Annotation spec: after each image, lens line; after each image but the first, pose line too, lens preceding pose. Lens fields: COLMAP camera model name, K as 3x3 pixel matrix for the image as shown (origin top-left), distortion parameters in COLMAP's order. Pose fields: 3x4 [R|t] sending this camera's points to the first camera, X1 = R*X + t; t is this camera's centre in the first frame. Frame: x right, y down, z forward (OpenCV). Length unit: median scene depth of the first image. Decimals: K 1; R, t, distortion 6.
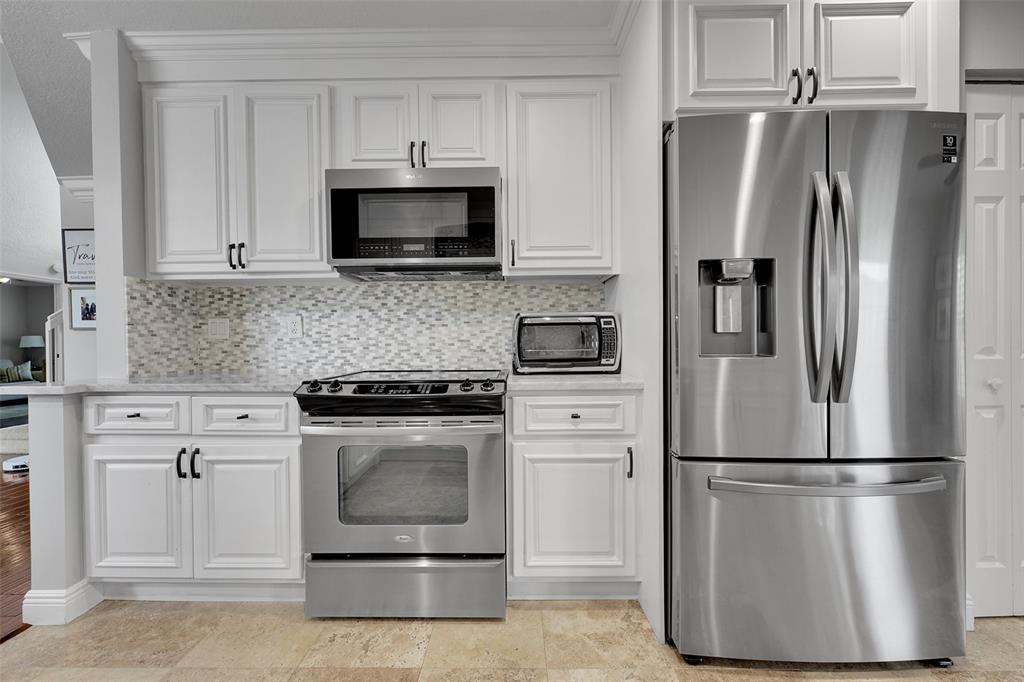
lens RADIAL K [[411.2, 0, 515.2], [0, 411.2, 344.0], [0, 0, 1]] dist [0.000808, 0.000298]
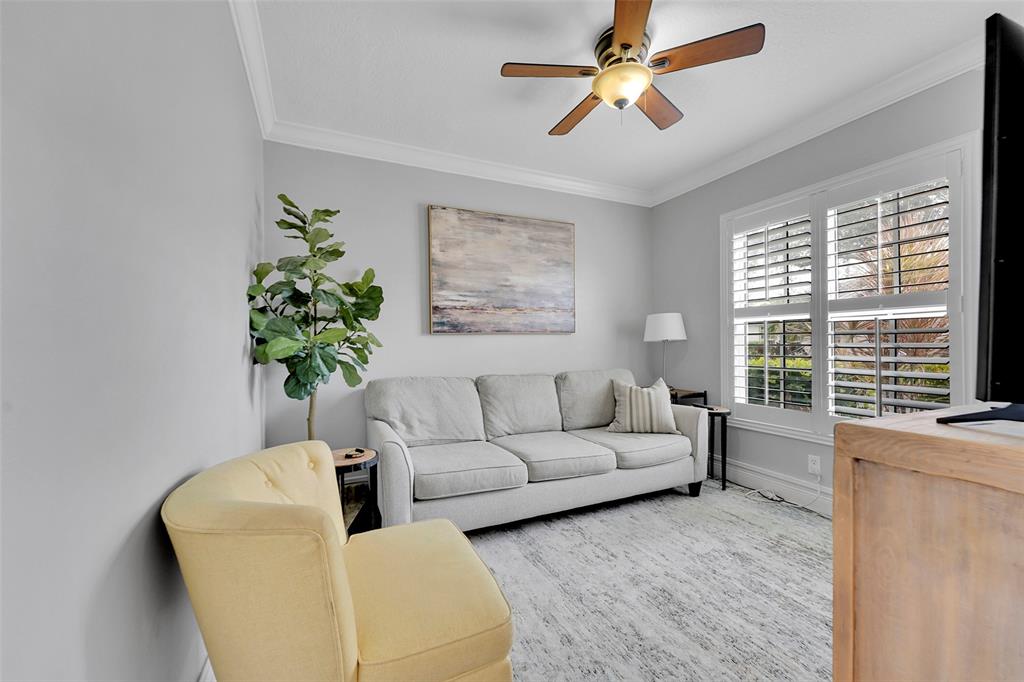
lens RADIAL K [[411.2, 0, 510.2], [0, 411.2, 344.7], [0, 0, 1]] dist [0.000808, 0.000298]
pose [[0.440428, 0.001746, -0.897786, -0.863313], [-0.003827, 0.999993, 0.000067, 0.012267], [0.897780, 0.003407, 0.440431, 0.670382]]
